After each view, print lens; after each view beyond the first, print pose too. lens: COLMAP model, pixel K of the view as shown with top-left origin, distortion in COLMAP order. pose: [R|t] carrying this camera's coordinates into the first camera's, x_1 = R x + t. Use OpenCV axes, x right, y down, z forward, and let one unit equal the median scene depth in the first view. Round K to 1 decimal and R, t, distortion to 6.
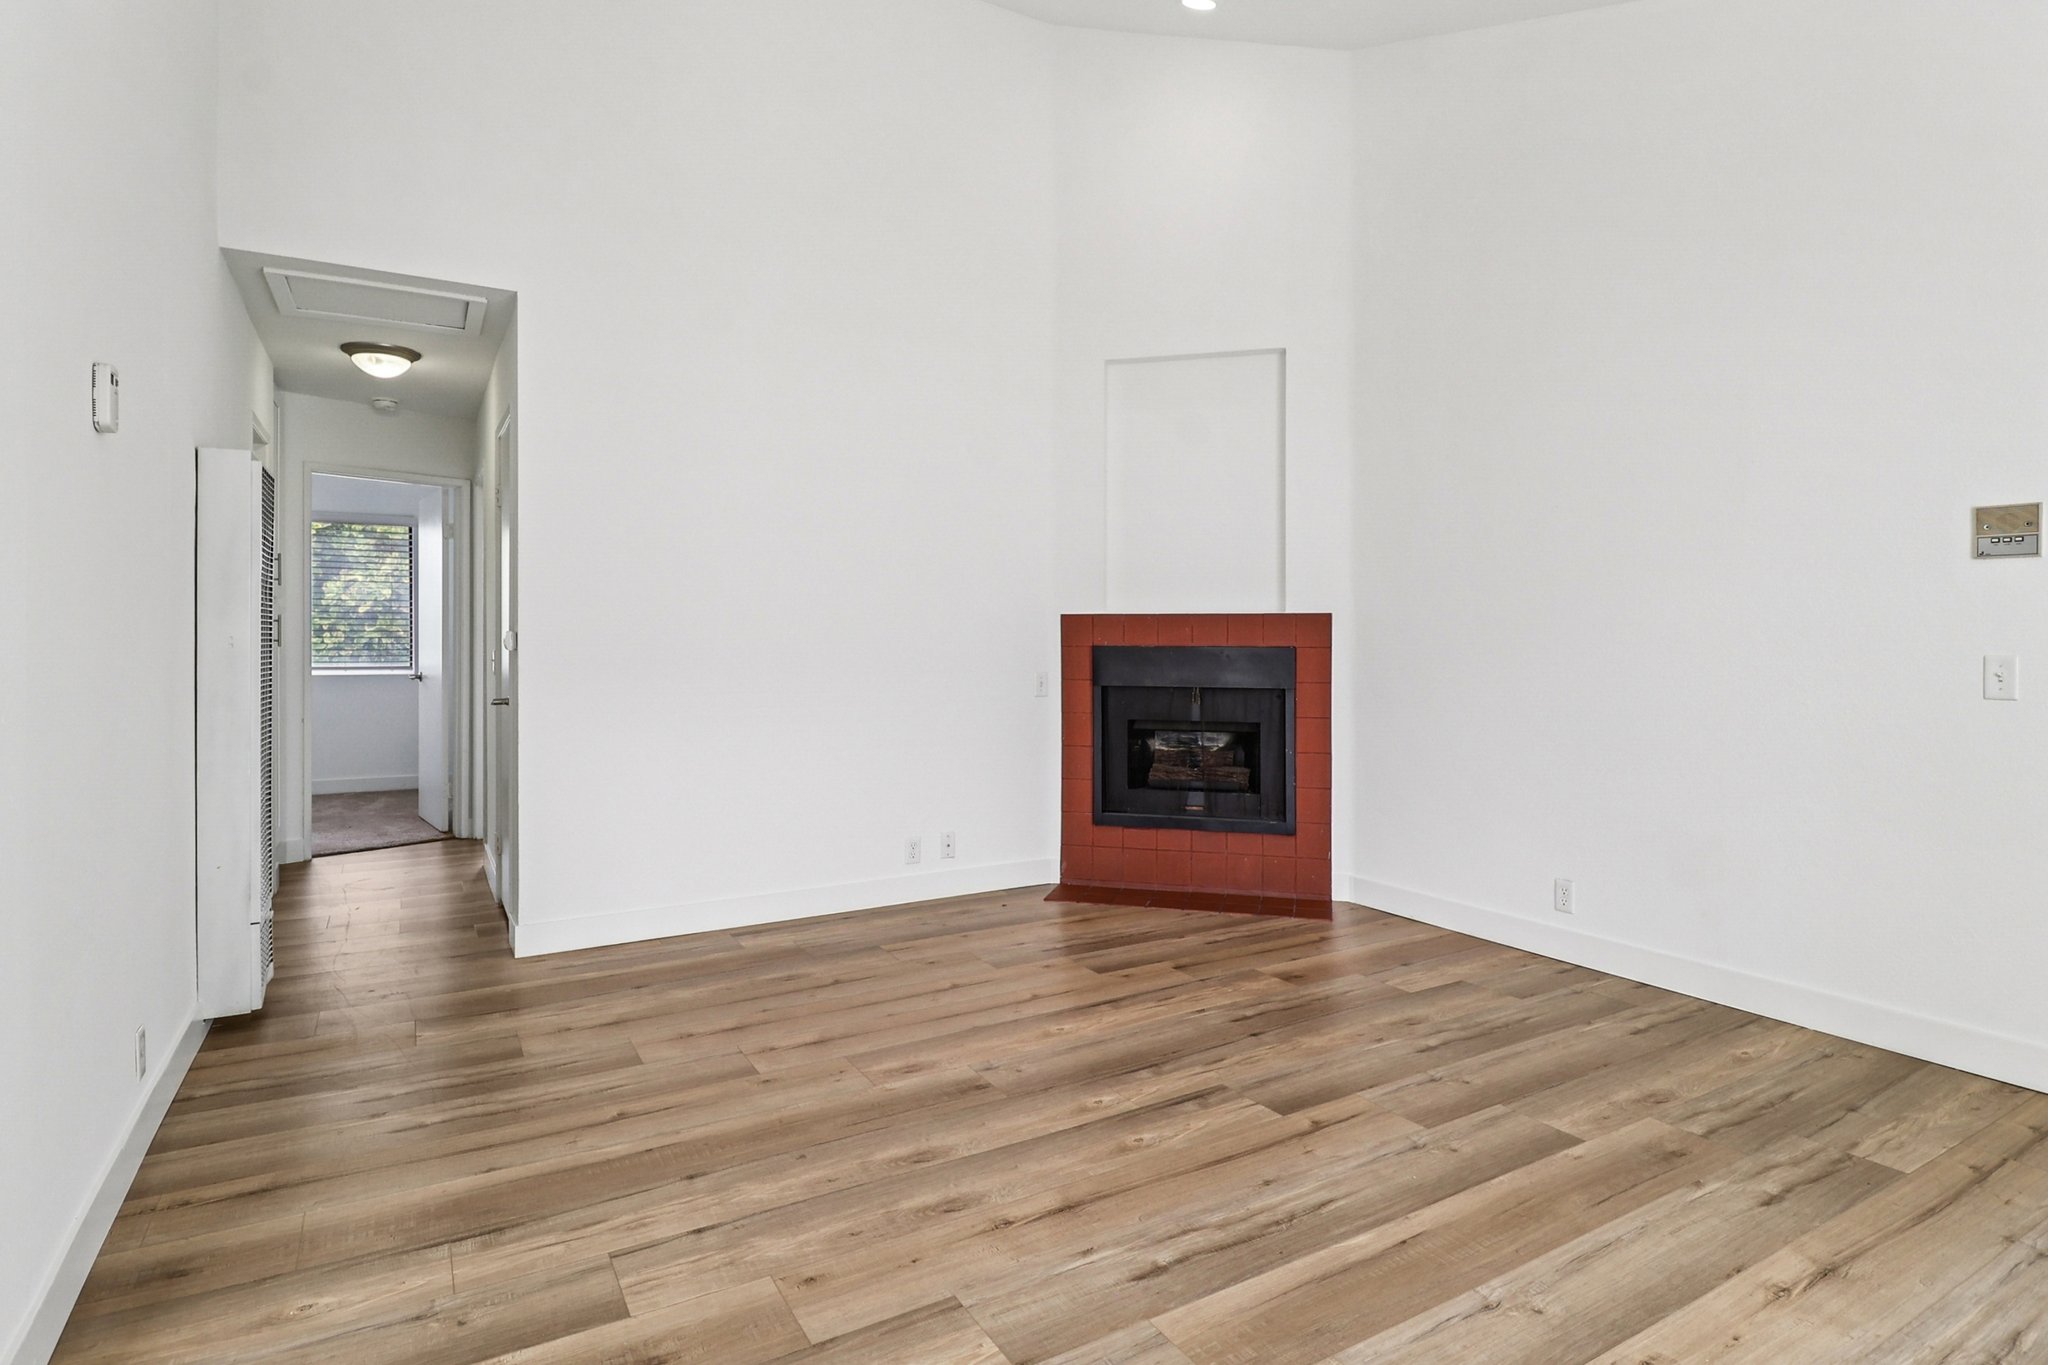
lens RADIAL K [[1054.5, 0, 1034.5], [0, 1054.5, 639.2], [0, 0, 1]] dist [0.002754, -0.012642]
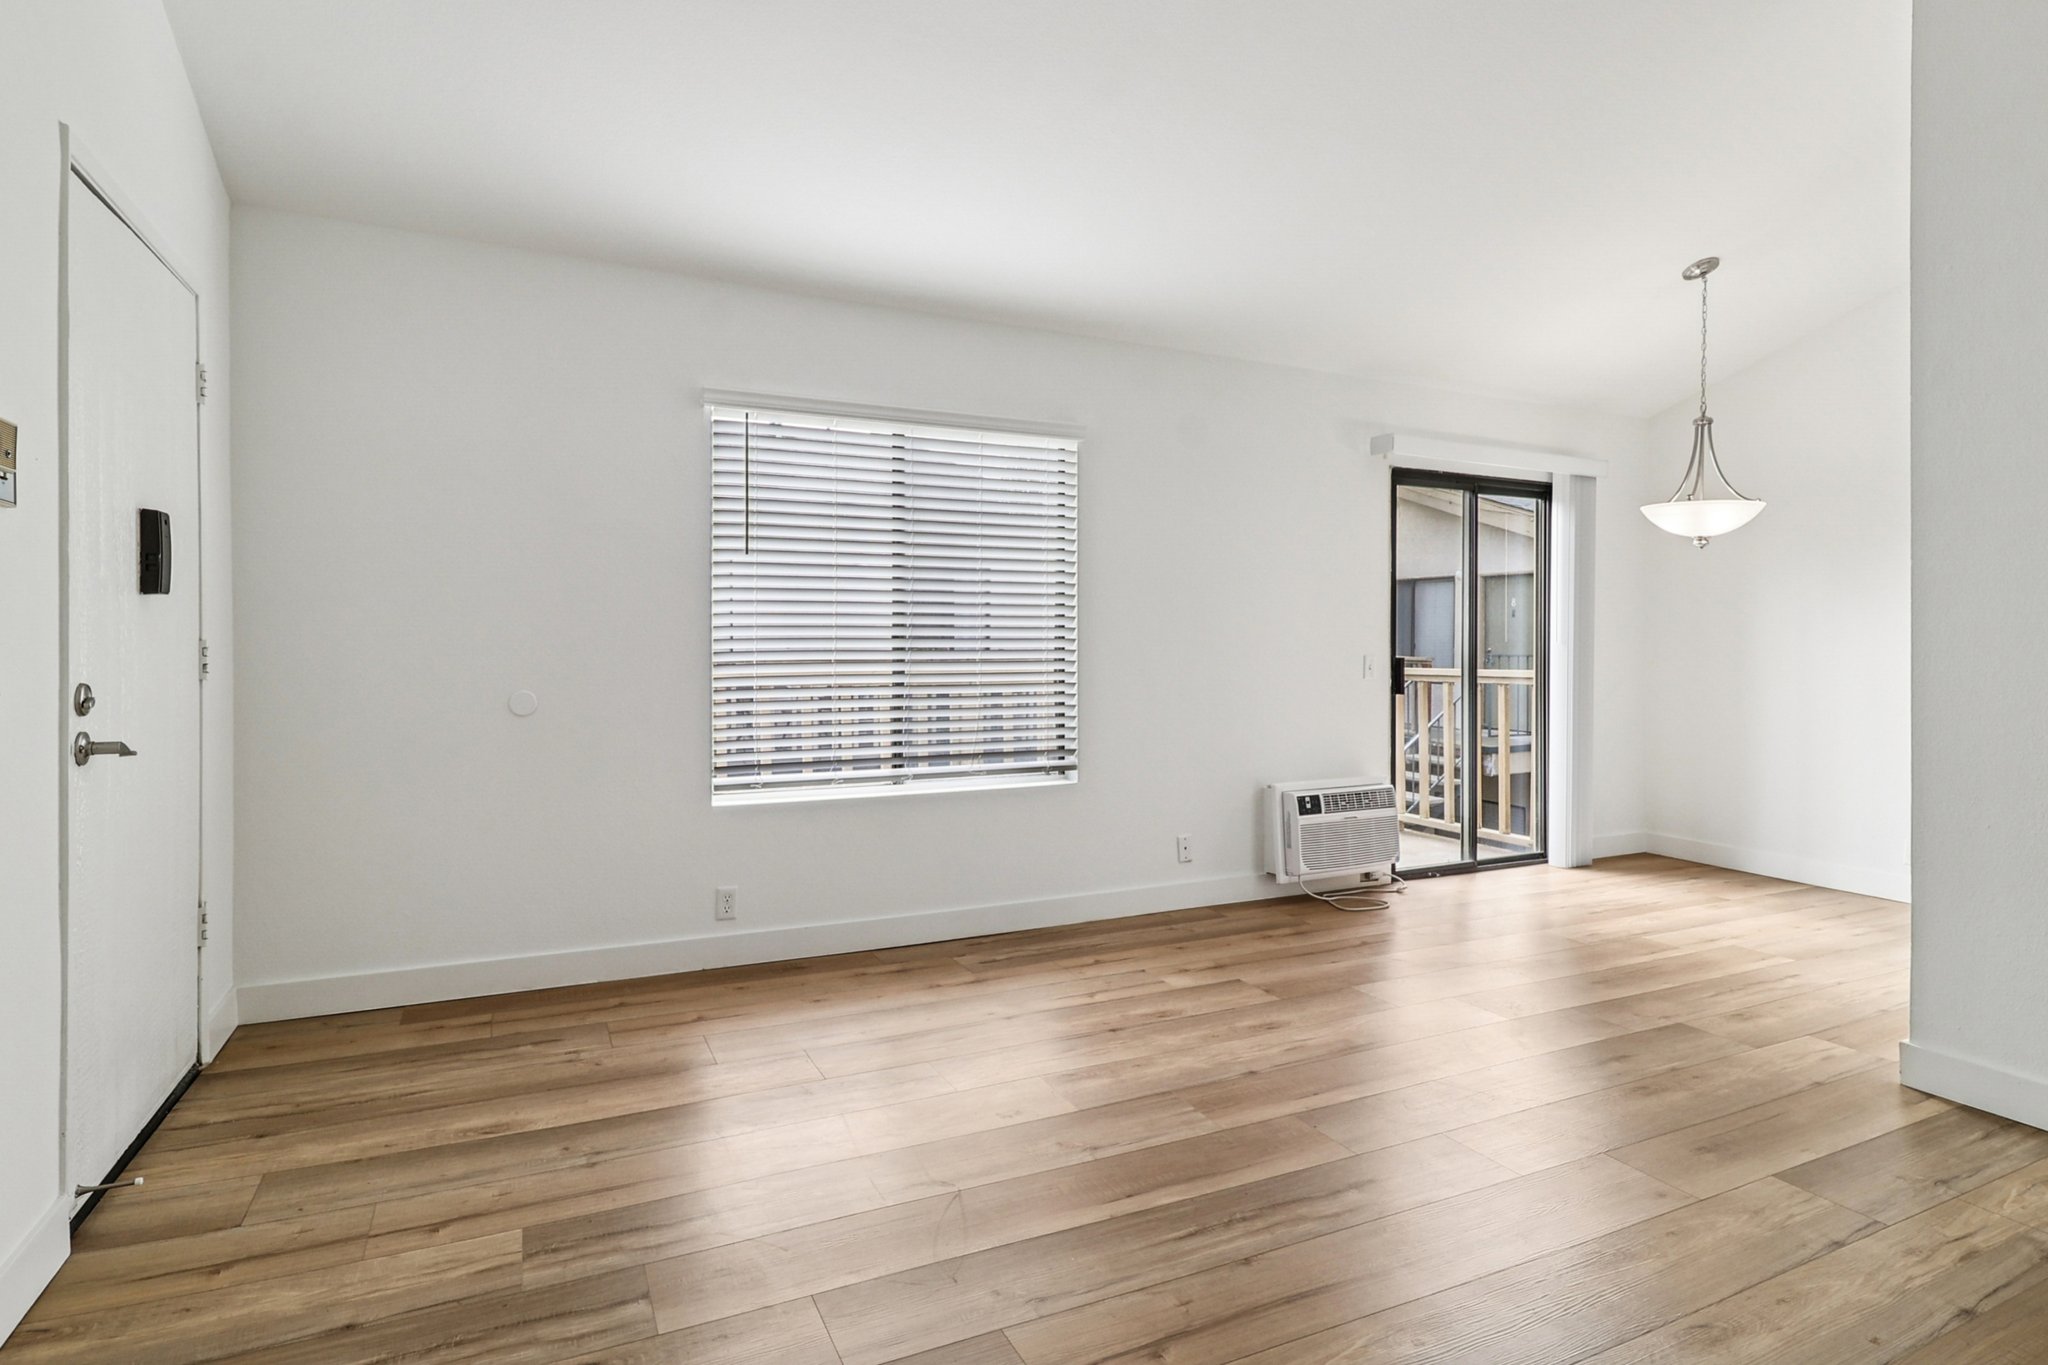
lens RADIAL K [[1054.5, 0, 1012.4], [0, 1054.5, 686.7], [0, 0, 1]] dist [0.002754, -0.012642]
pose [[-0.996172, -0.010881, 0.086739, 0.245238], [-0.007328, 0.999125, 0.041167, 0.003756], [-0.087111, 0.040374, -0.995380, 1.329814]]
